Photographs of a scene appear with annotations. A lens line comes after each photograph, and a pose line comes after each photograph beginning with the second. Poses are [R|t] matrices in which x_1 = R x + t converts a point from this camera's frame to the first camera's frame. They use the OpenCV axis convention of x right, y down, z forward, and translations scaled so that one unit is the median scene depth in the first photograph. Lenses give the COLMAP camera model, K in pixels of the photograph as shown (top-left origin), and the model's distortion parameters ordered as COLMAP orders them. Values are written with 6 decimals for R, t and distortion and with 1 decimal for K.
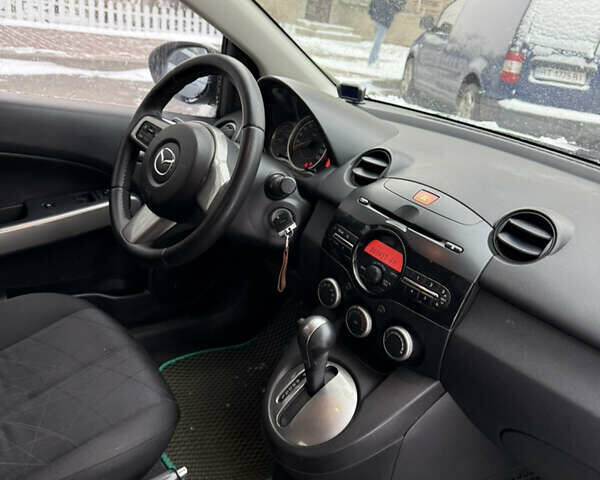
lens RADIAL K [[543.8, 0, 300.0], [0, 543.8, 240.0], [0, 0, 1]] dist [0.132487, -0.220420]
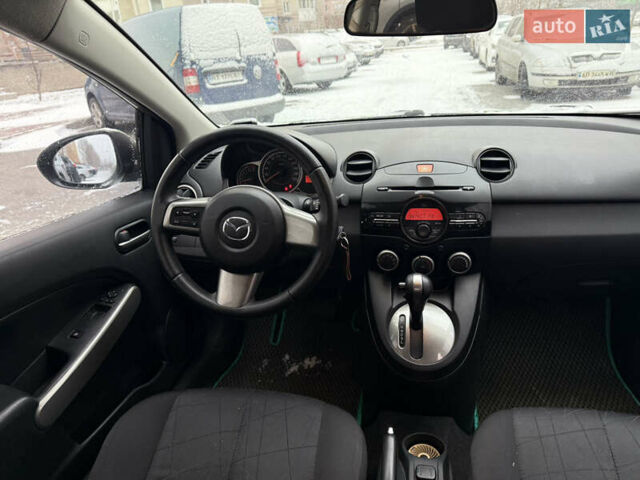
lens RADIAL K [[439.6, 0, 320.0], [0, 439.6, 240.0], [0, 0, 1]] dist [-0.001544, -0.004353]
pose [[0.734374, -0.449543, 0.508533, -0.529705], [0.428377, 0.888130, 0.166486, -0.178553], [-0.526486, 0.095581, 0.844794, 0.135100]]
